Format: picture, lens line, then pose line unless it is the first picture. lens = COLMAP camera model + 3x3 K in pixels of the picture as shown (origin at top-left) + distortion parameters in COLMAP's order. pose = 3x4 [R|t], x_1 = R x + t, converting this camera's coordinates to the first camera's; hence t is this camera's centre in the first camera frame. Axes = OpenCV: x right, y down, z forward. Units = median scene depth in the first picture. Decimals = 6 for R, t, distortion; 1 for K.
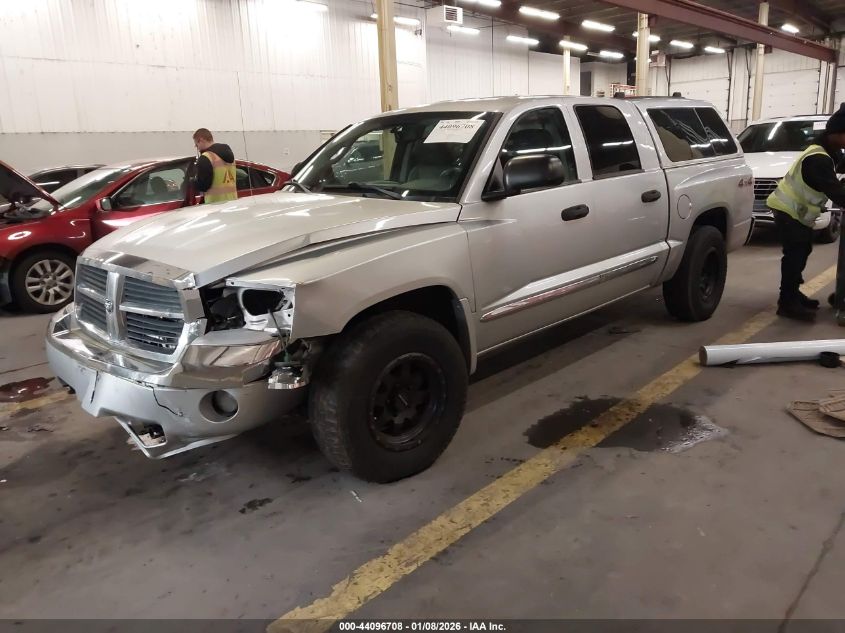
lens RADIAL K [[670.9, 0, 419.9], [0, 670.9, 318.4], [0, 0, 1]] dist [0.003686, -0.001294]
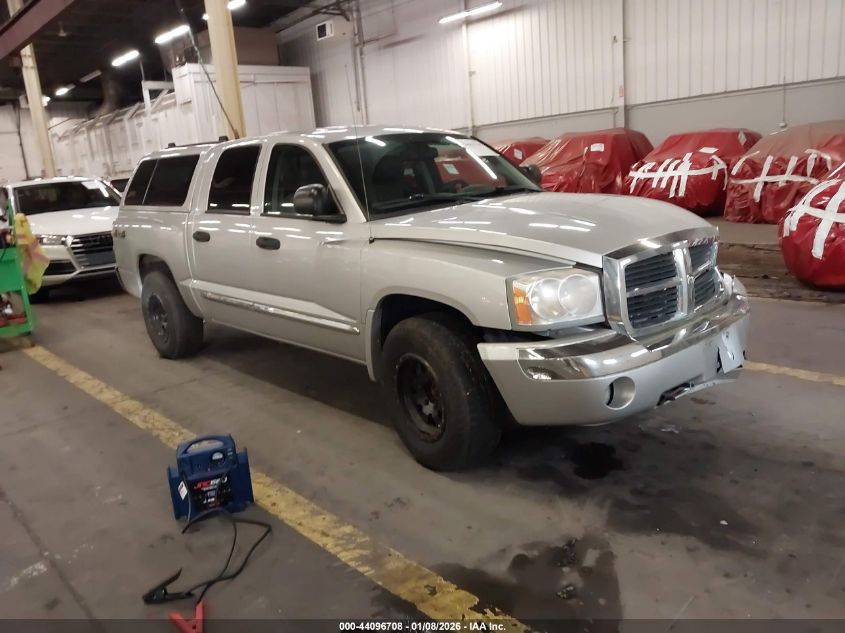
lens RADIAL K [[670.9, 0, 415.6], [0, 670.9, 315.9], [0, 0, 1]] dist [0.003686, -0.001294]
pose [[0.082319, -0.201581, 0.976007, -1.347997], [0.317448, 0.933624, 0.166053, -0.251955], [-0.944696, 0.296162, 0.140846, 1.102303]]
